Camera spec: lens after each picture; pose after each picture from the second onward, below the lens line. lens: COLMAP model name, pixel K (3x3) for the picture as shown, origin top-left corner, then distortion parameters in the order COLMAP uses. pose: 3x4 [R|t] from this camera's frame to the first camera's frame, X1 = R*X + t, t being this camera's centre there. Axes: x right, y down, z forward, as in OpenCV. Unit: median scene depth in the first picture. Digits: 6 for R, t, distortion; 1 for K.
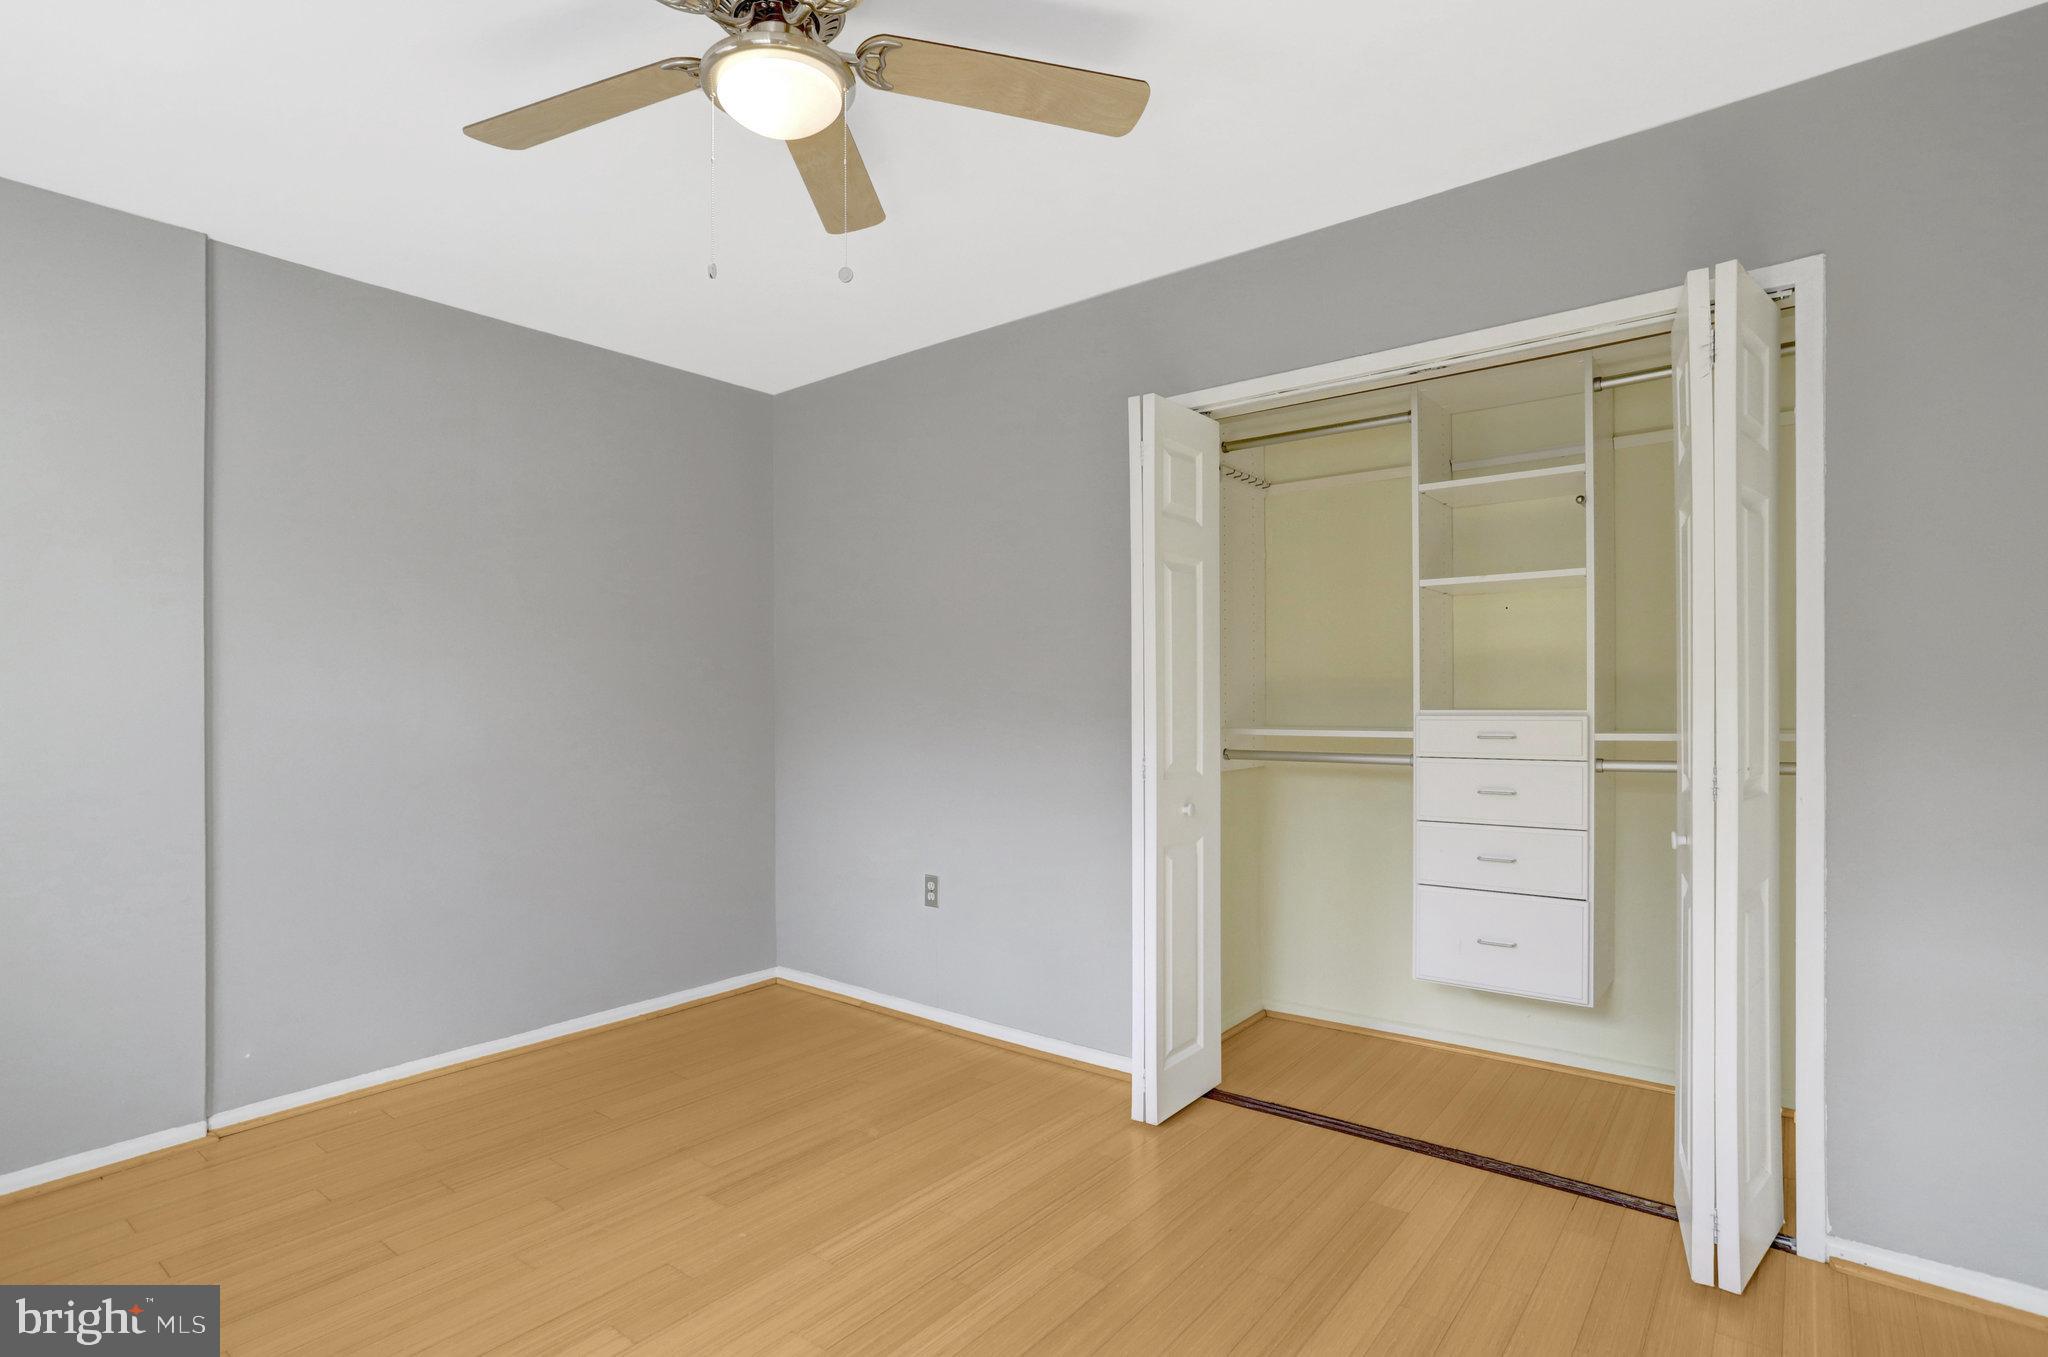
lens RADIAL K [[1015.7, 0, 1030.3], [0, 1015.7, 691.1], [0, 0, 1]] dist [-0.053392, 0.044039]
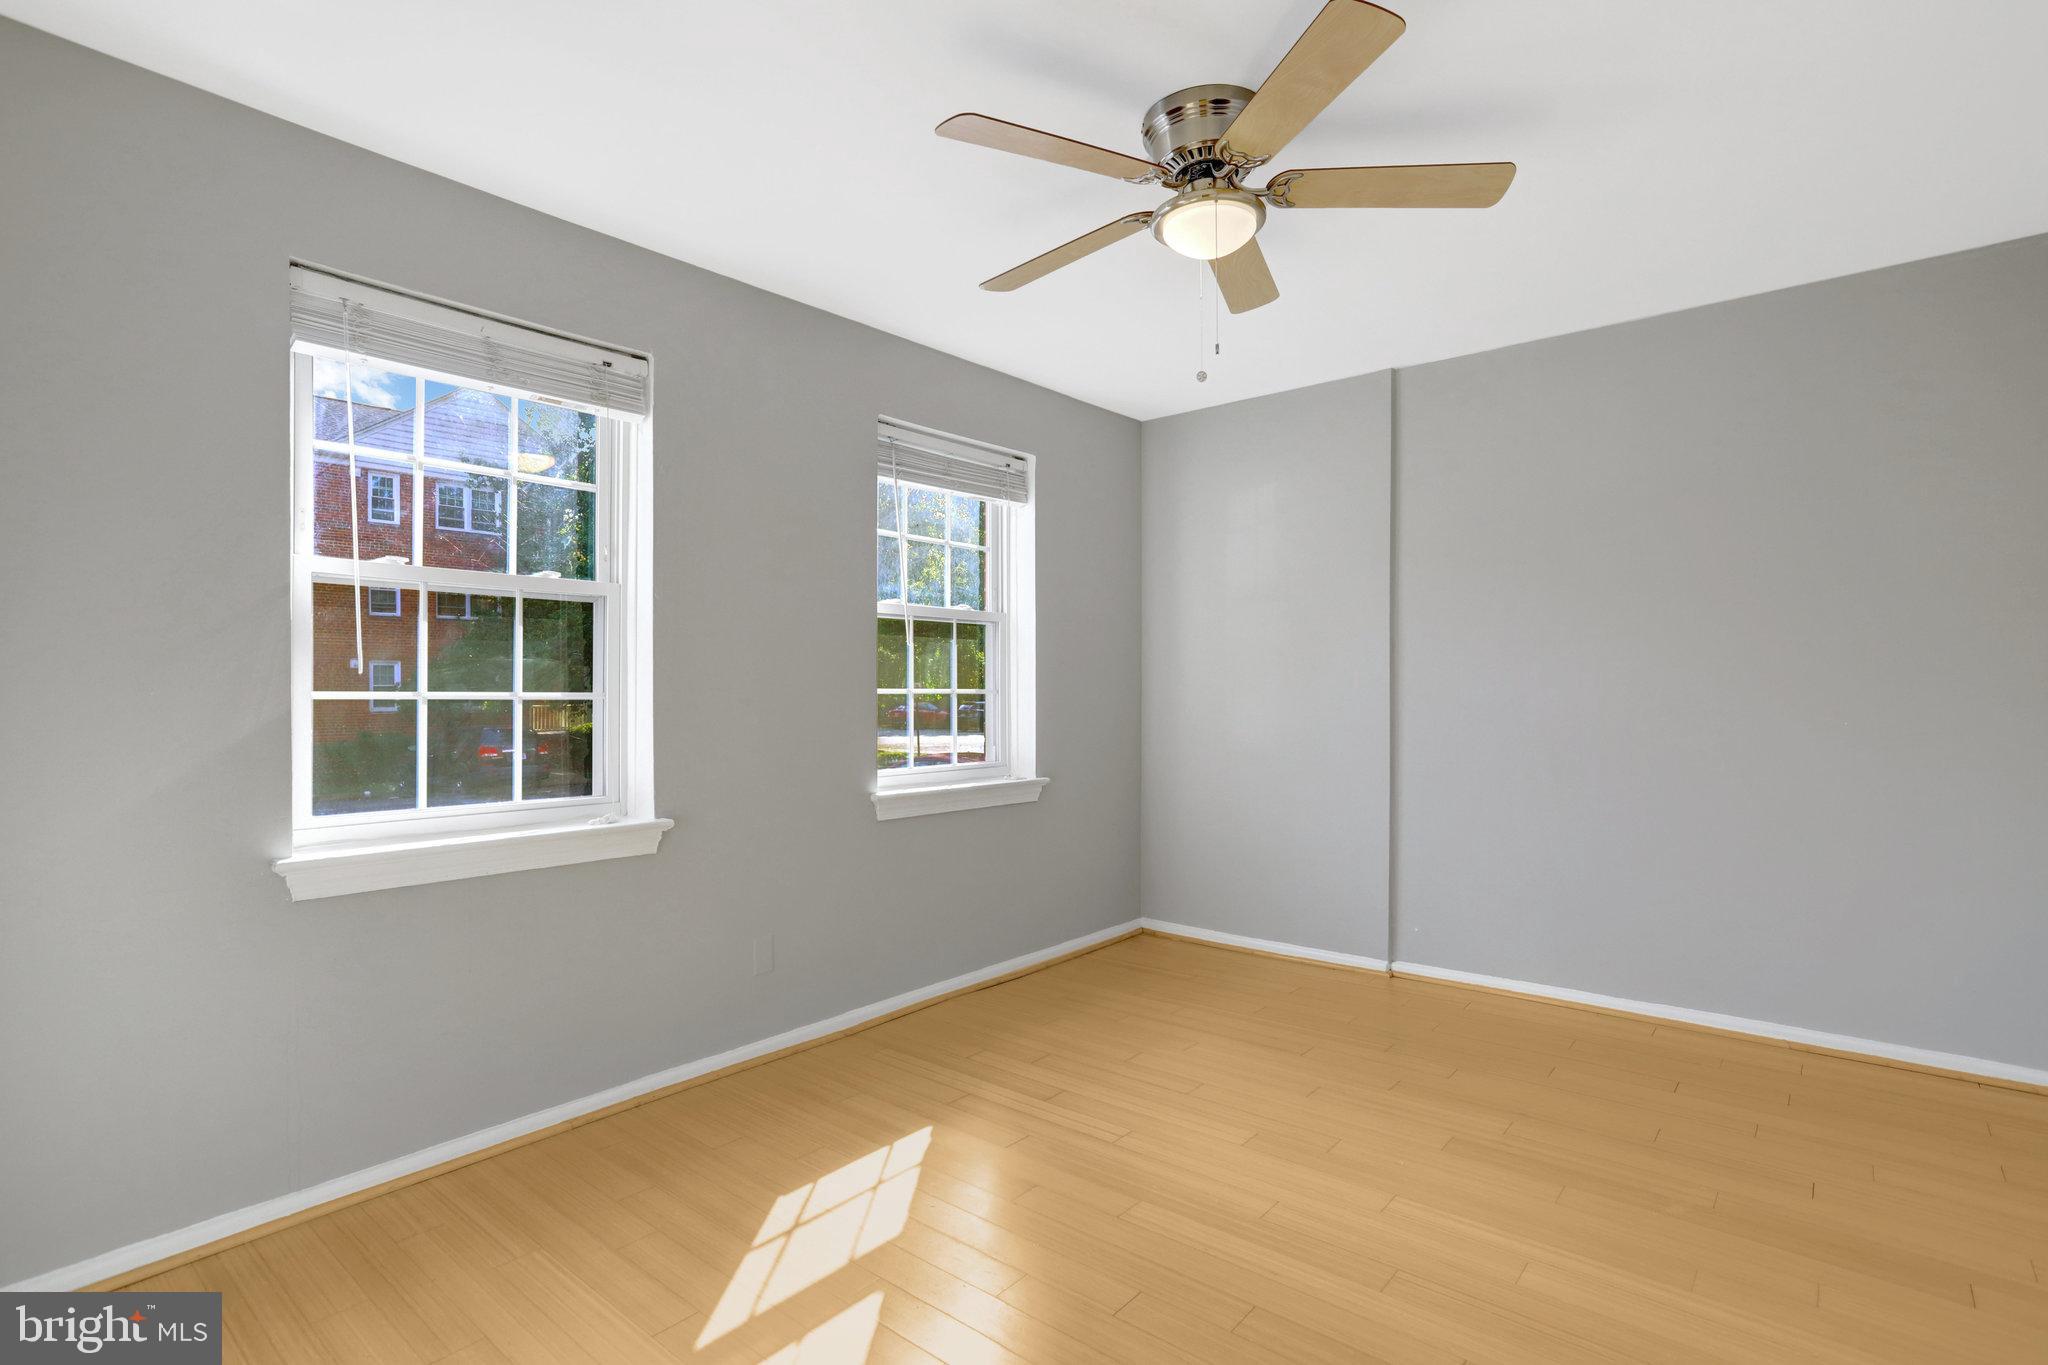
lens RADIAL K [[1015.7, 0, 1030.3], [0, 1015.7, 695.1], [0, 0, 1]] dist [-0.053392, 0.044039]
pose [[-0.042291, 0.015523, -0.998985, 0.831937], [0.017708, 0.999734, 0.014785, -0.005415], [0.998948, -0.017065, -0.042554, 0.629124]]
